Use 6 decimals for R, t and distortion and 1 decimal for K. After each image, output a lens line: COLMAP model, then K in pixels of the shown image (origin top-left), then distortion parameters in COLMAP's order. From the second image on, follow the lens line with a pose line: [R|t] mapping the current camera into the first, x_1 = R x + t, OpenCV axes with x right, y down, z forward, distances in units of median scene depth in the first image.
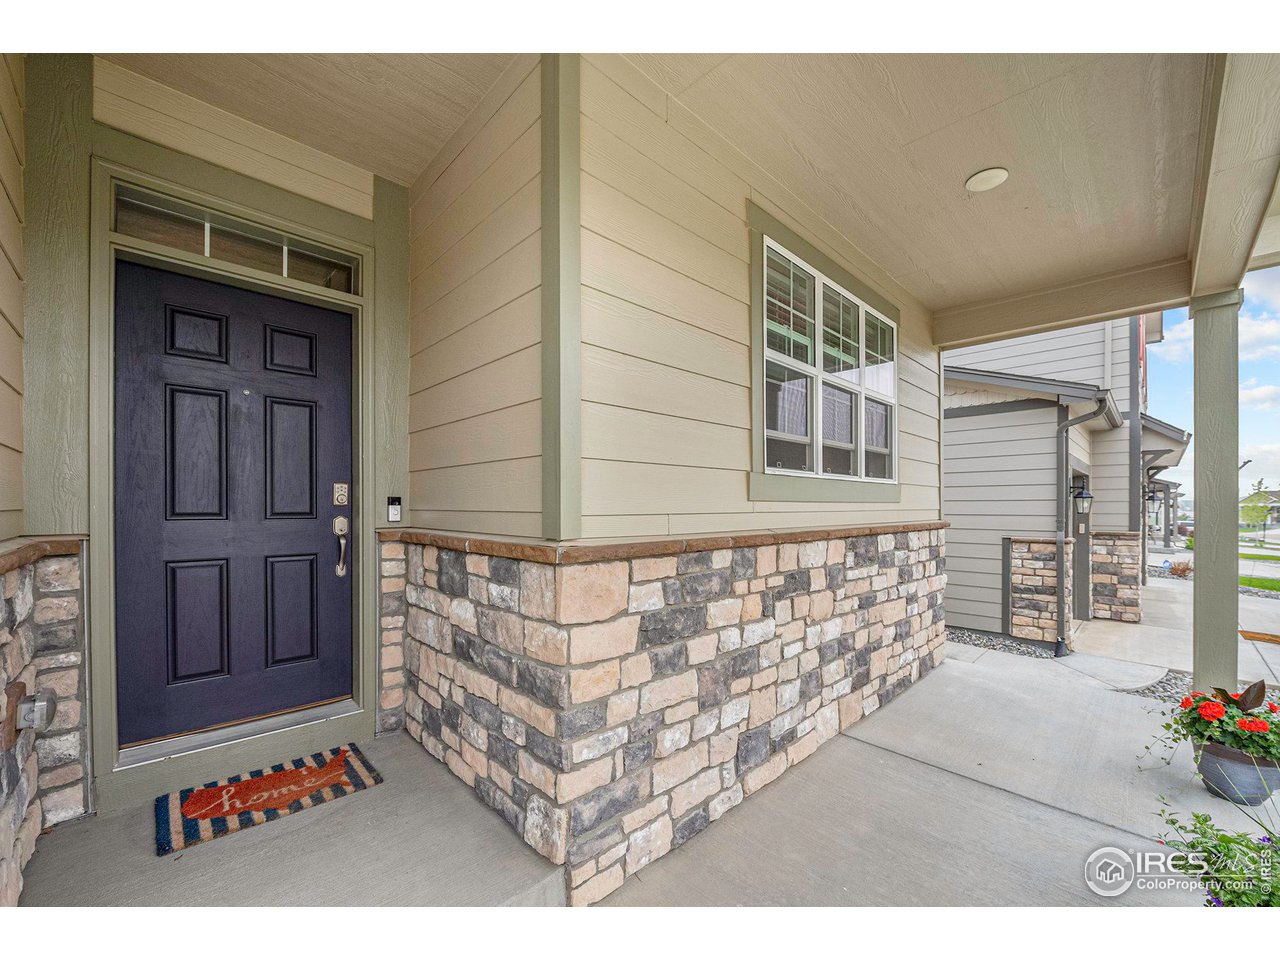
lens RADIAL K [[501.0, 0, 640.0], [0, 501.0, 480.0], [0, 0, 1]] dist [0.008124, -0.000266]
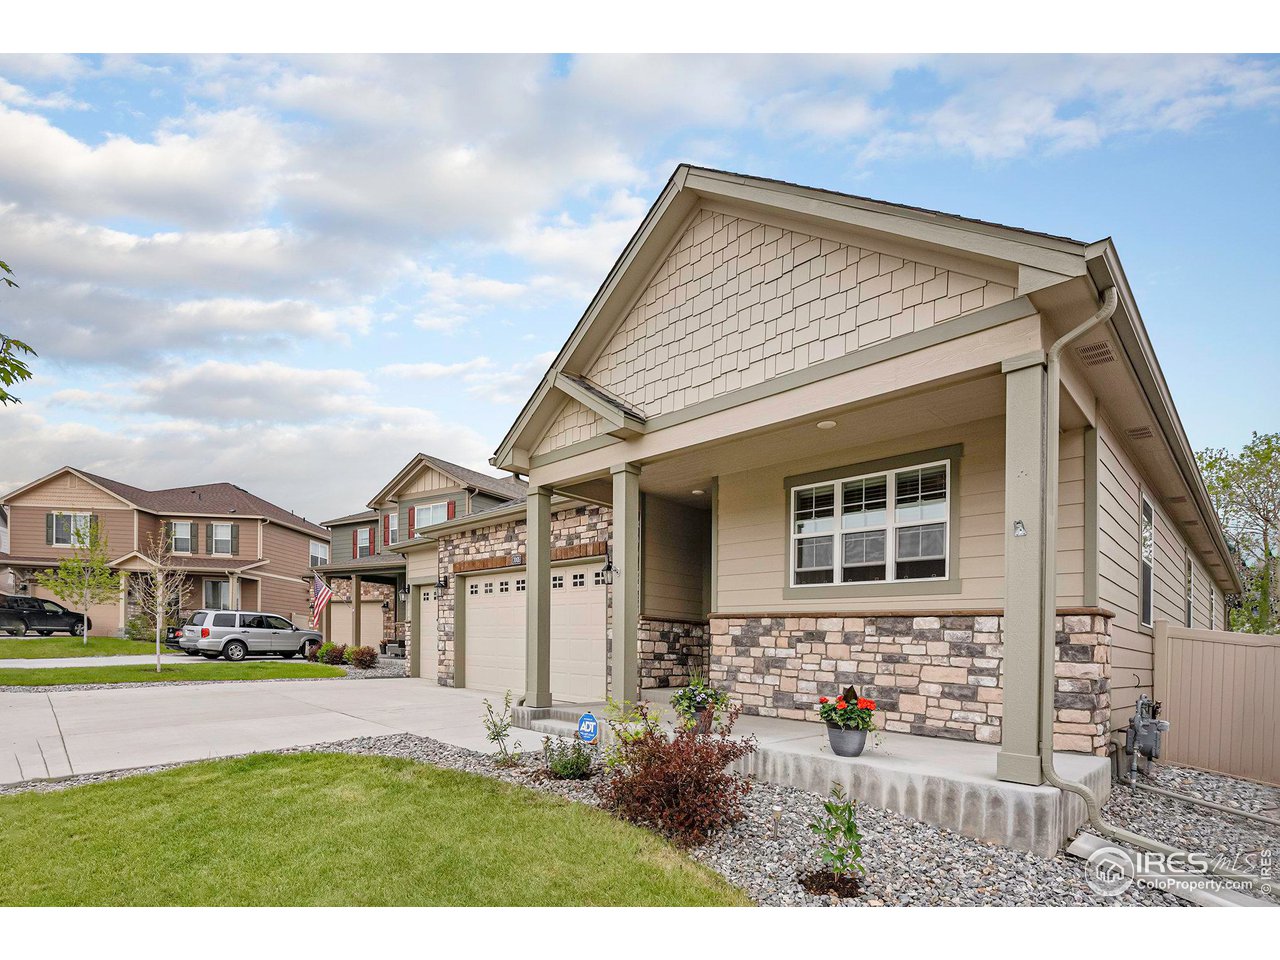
lens RADIAL K [[501.0, 0, 640.0], [0, 501.0, 480.0], [0, 0, 1]] dist [0.008124, -0.000266]
pose [[0.078153, -0.288754, -0.954208, 2.969587], [0.030415, 0.957381, -0.287222, 0.182410], [0.996477, -0.006575, 0.083605, 0.075442]]
